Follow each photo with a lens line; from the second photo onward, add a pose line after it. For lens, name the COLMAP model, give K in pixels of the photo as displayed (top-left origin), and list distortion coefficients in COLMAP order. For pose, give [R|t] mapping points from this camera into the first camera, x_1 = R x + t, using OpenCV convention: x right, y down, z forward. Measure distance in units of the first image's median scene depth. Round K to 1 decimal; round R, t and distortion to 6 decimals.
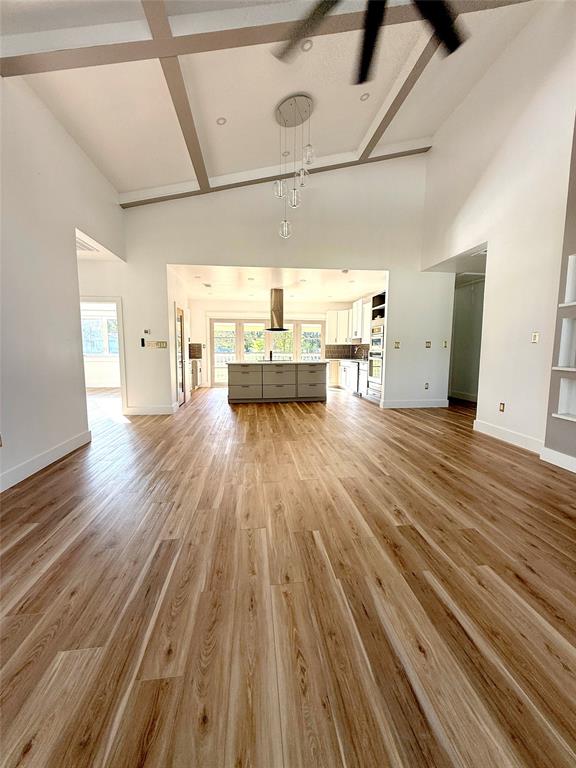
lens RADIAL K [[307.1, 0, 287.4], [0, 307.1, 383.5], [0, 0, 1]] dist [0.002151, 0.000051]
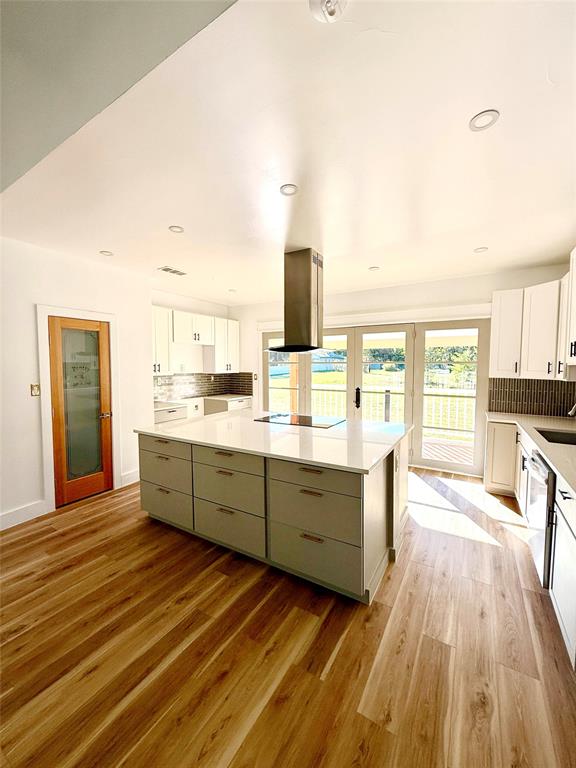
lens RADIAL K [[307.1, 0, 286.0], [0, 307.1, 380.5], [0, 0, 1]] dist [0.002151, 0.000051]
pose [[0.778833, 0.029131, -0.626554, 0.173932], [-0.059697, 0.997829, -0.027813, -0.096746], [0.624384, 0.059065, 0.778882, 0.528854]]
